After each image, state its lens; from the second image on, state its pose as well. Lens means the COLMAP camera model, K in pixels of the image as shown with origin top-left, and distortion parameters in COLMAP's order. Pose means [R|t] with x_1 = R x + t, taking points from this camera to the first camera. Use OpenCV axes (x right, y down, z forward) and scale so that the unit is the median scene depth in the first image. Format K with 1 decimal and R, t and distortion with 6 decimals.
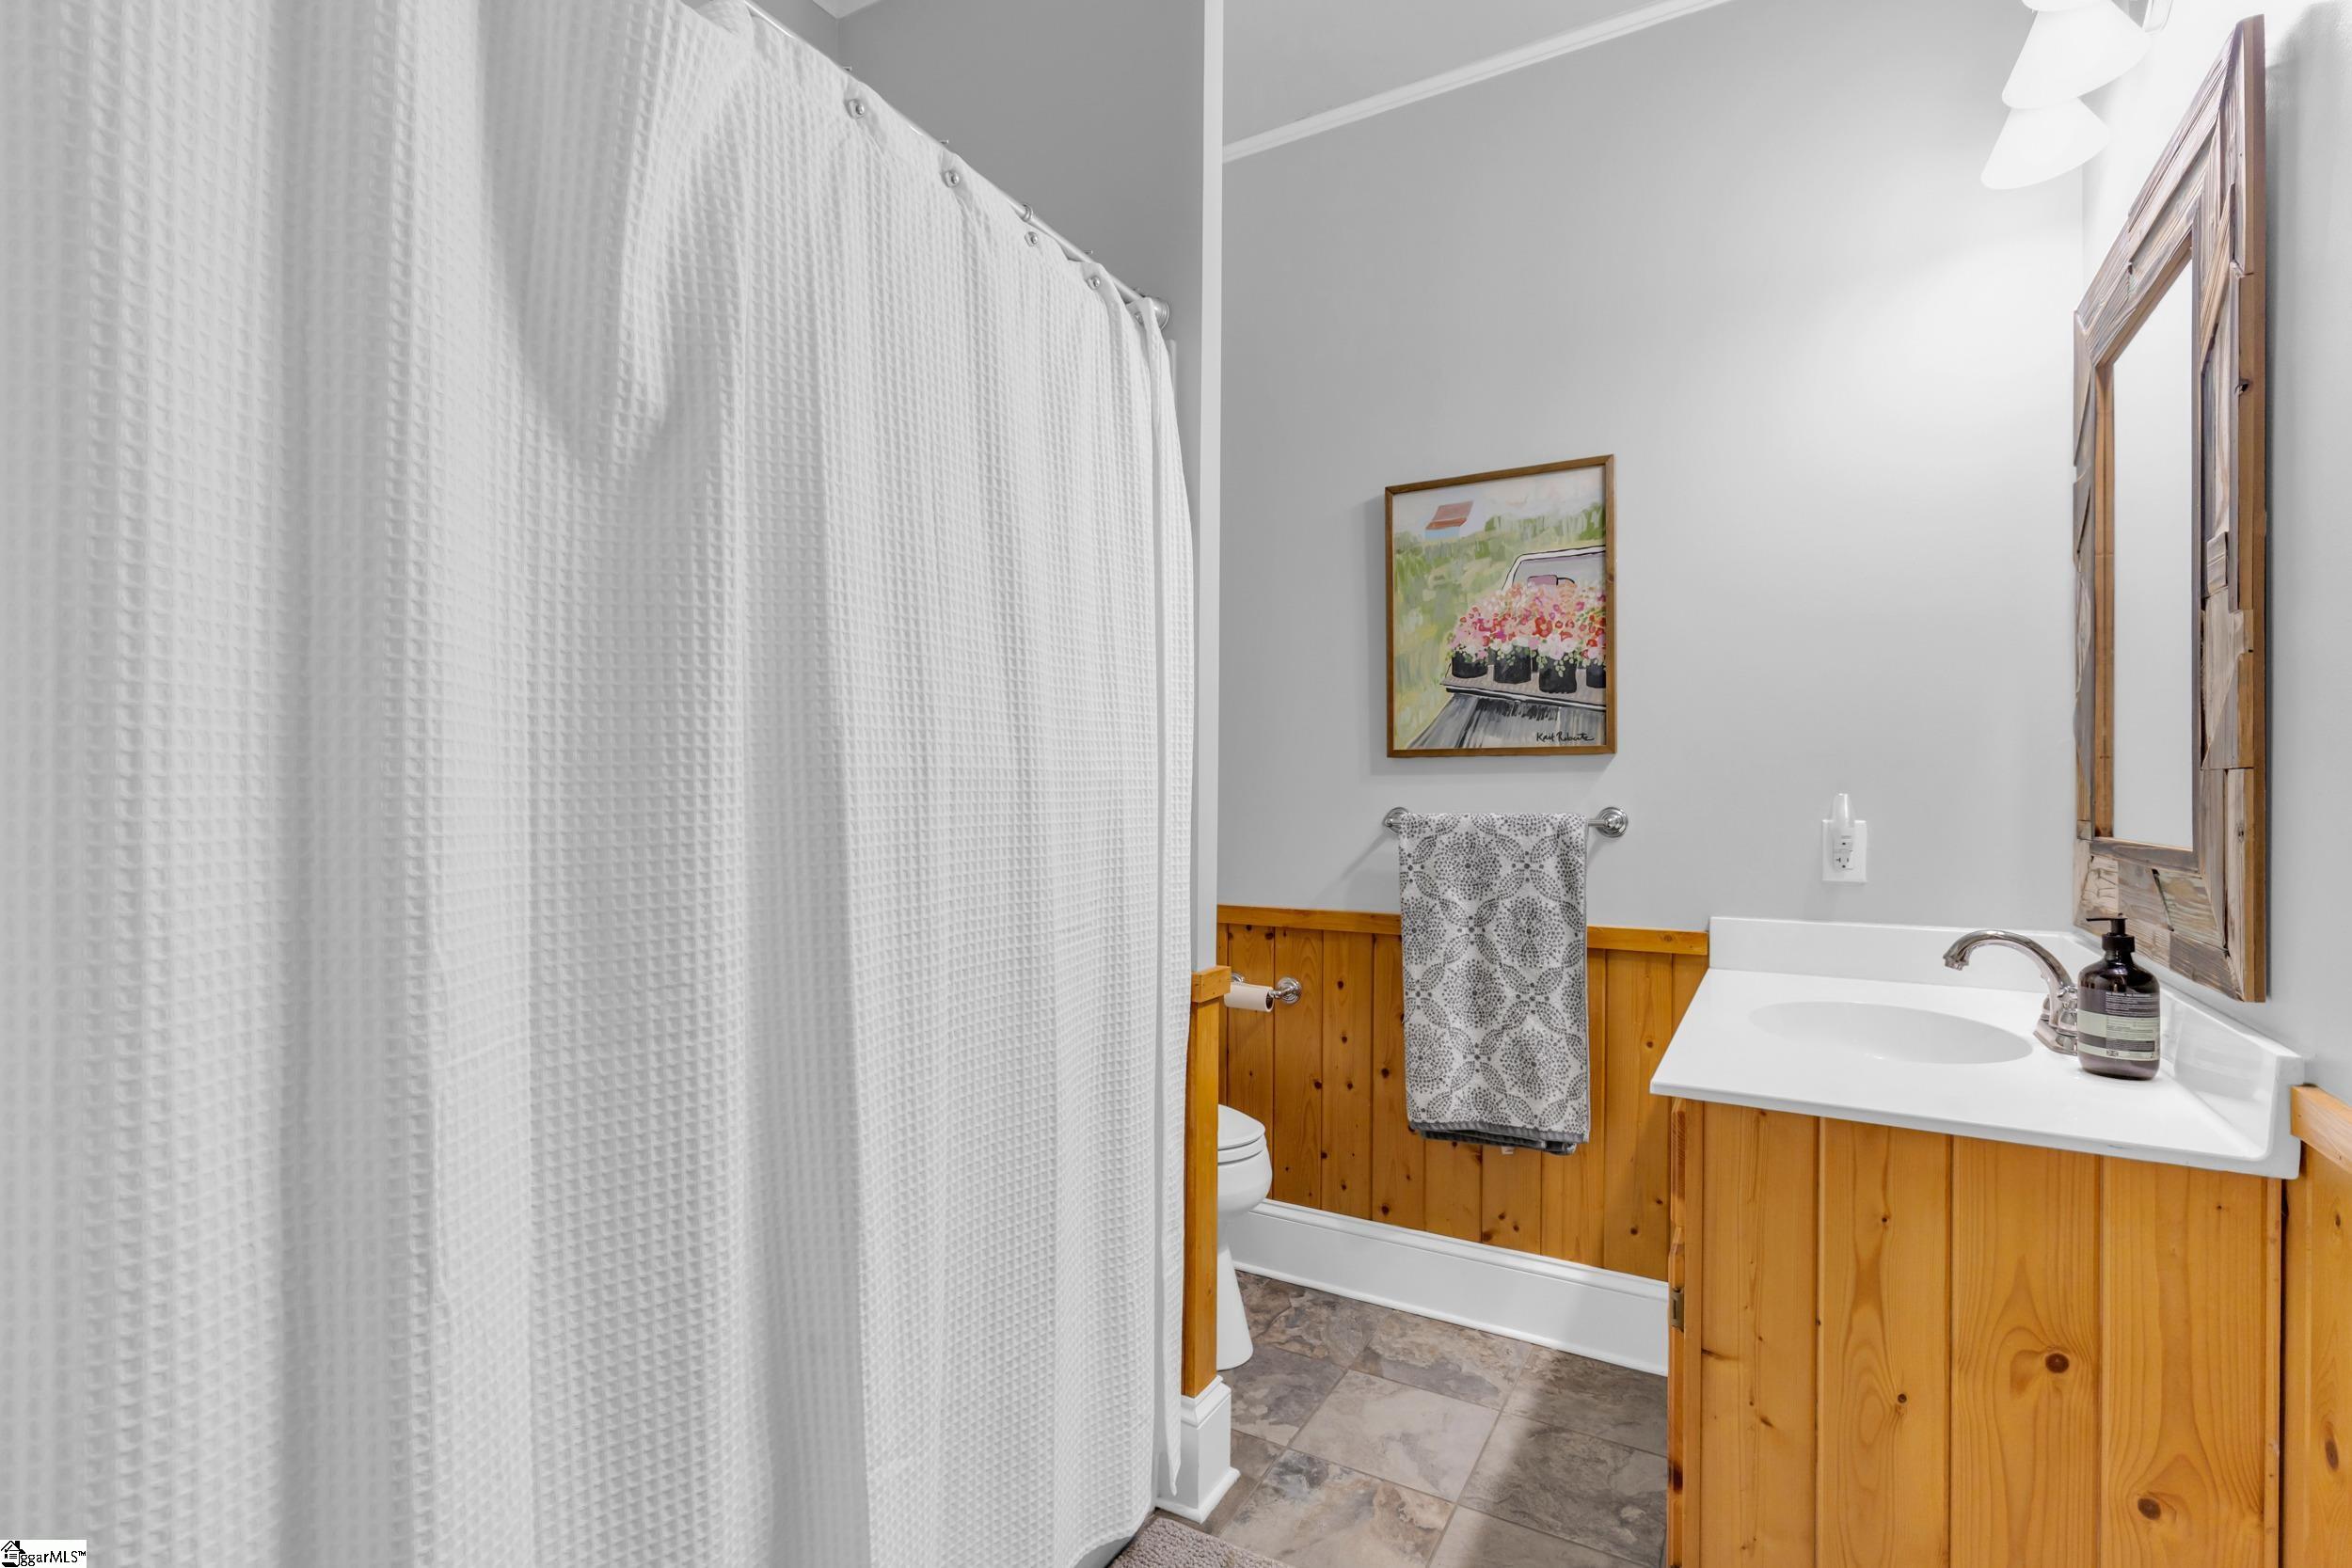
lens RADIAL K [[1069.3, 0, 1168.9], [0, 1069.3, 796.3], [0, 0, 1]] dist [-0.001121, -0.000863]
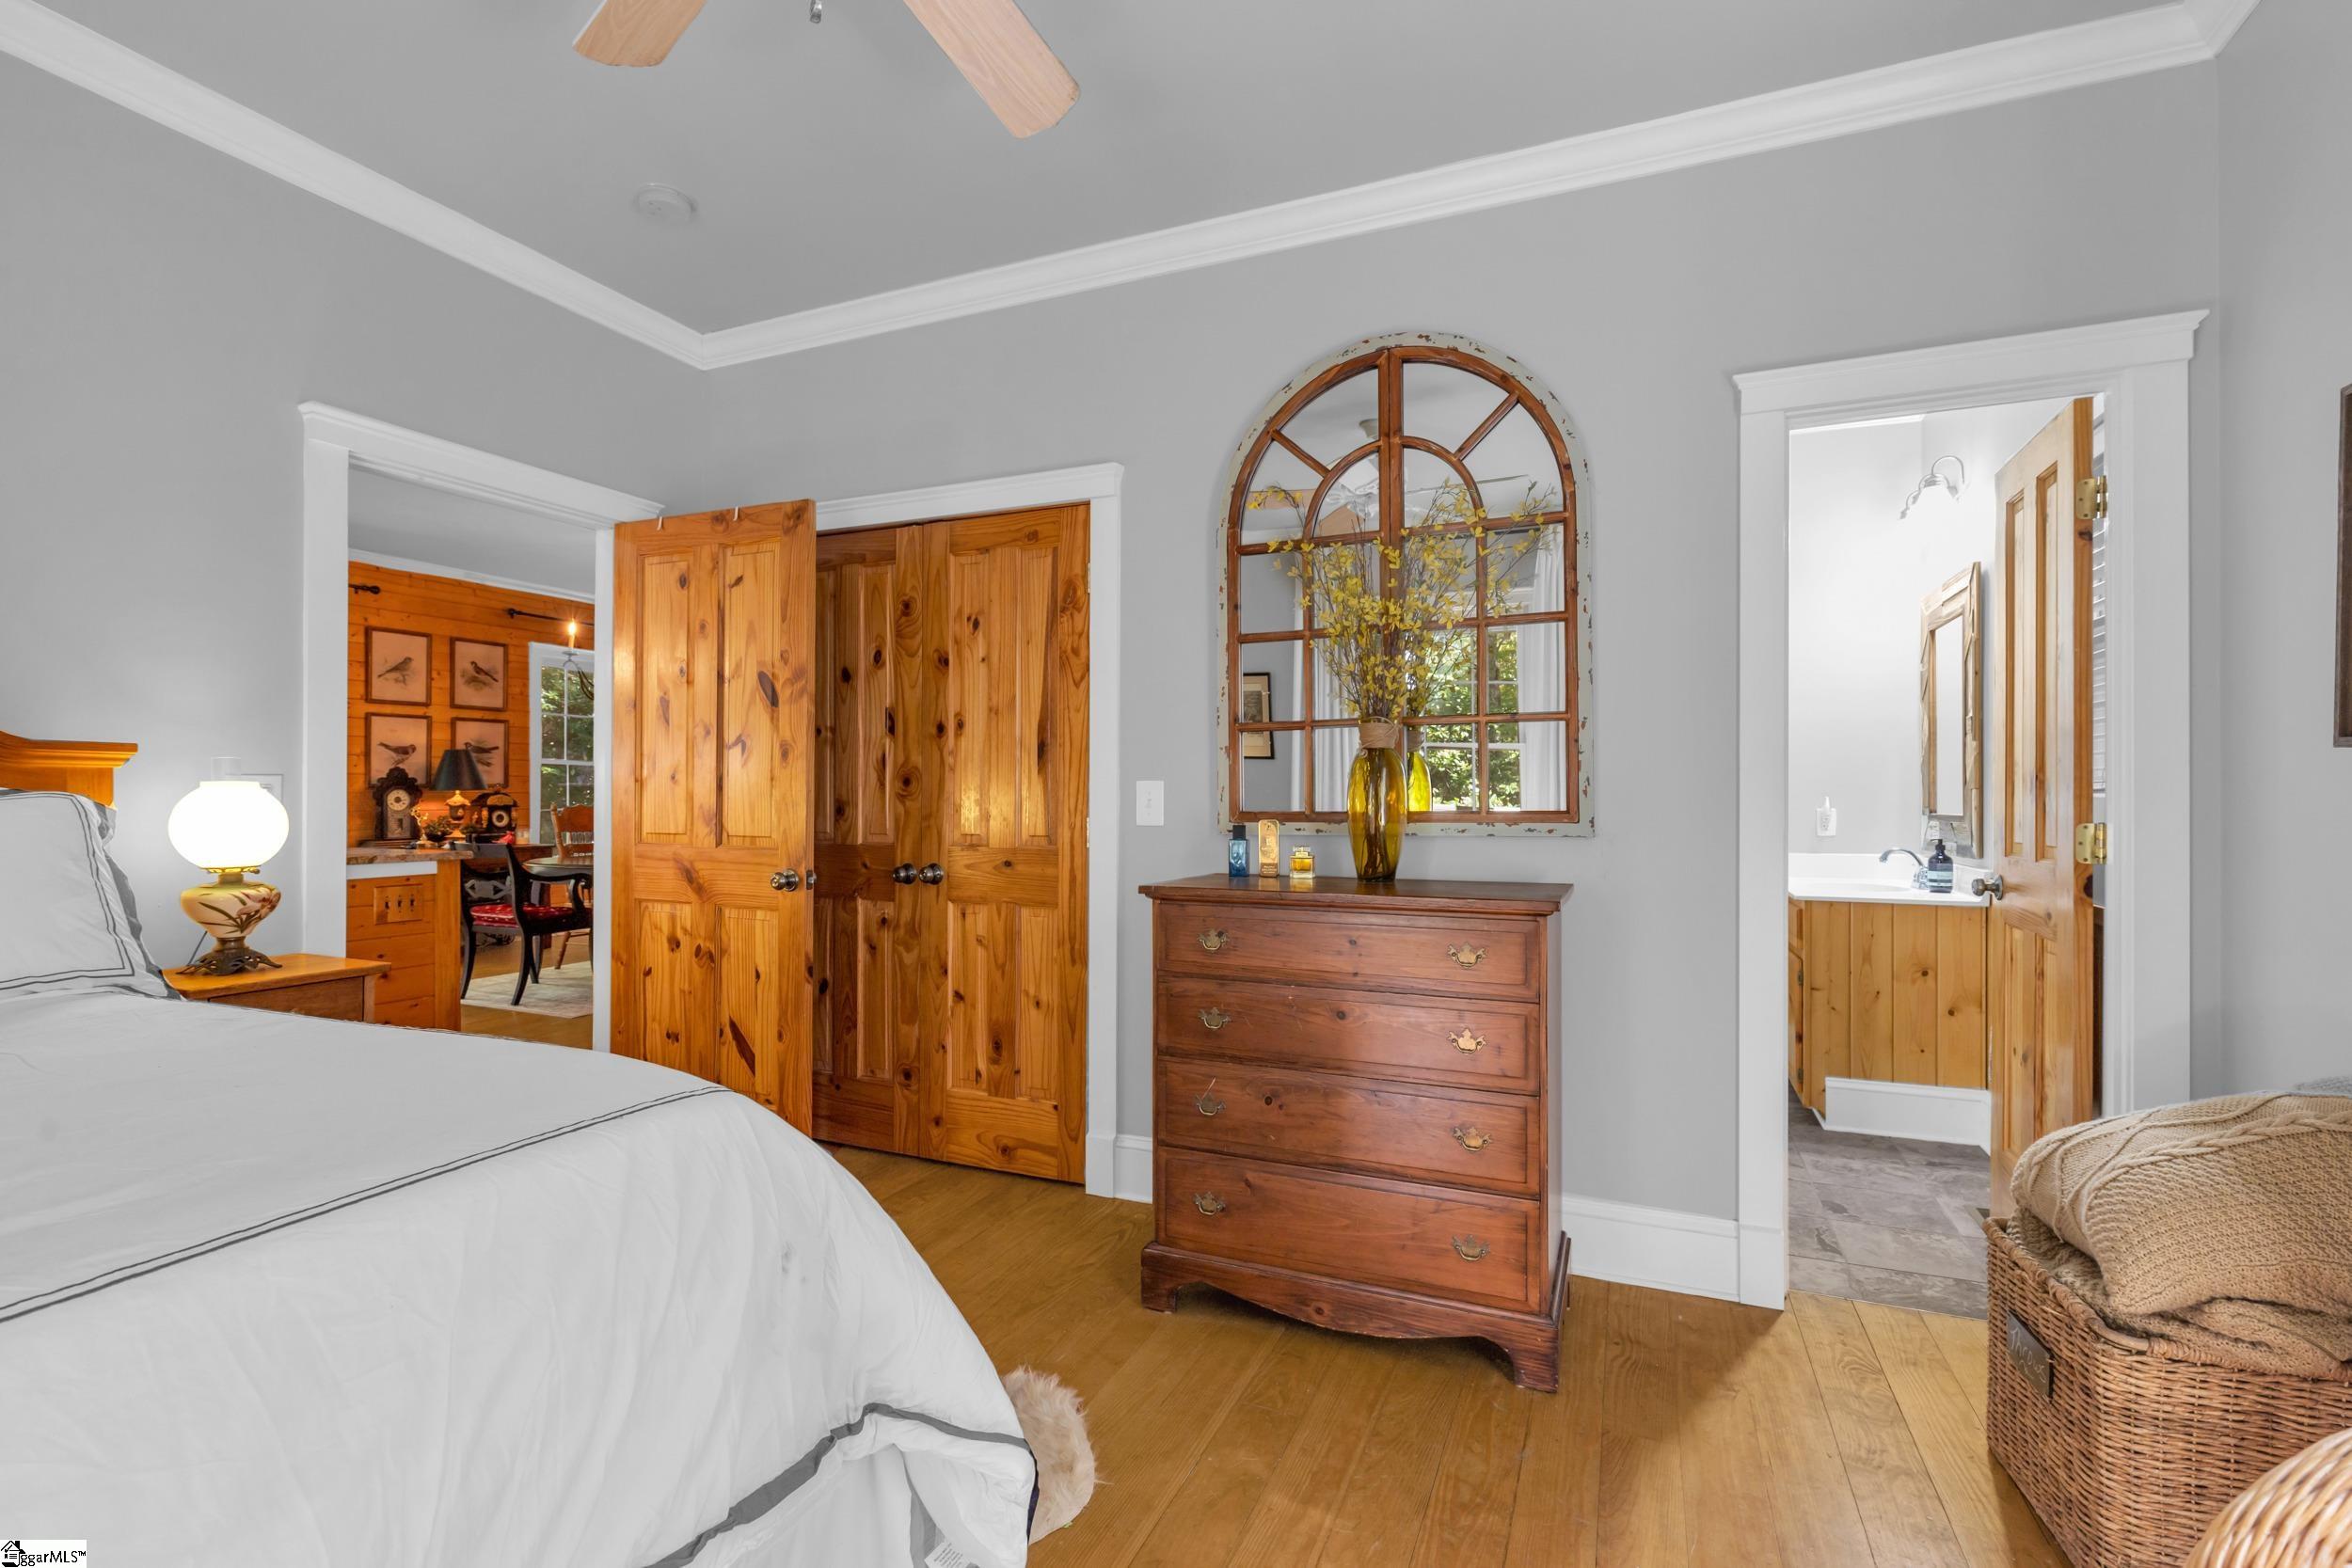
lens RADIAL K [[1069.3, 0, 1168.9], [0, 1069.3, 796.3], [0, 0, 1]] dist [-0.001121, -0.000863]
pose [[0.993059, 0.002438, 0.117595, -1.629492], [-0.001613, 0.999973, -0.007109, 0.021361], [-0.117610, 0.006870, 0.993036, -1.740983]]
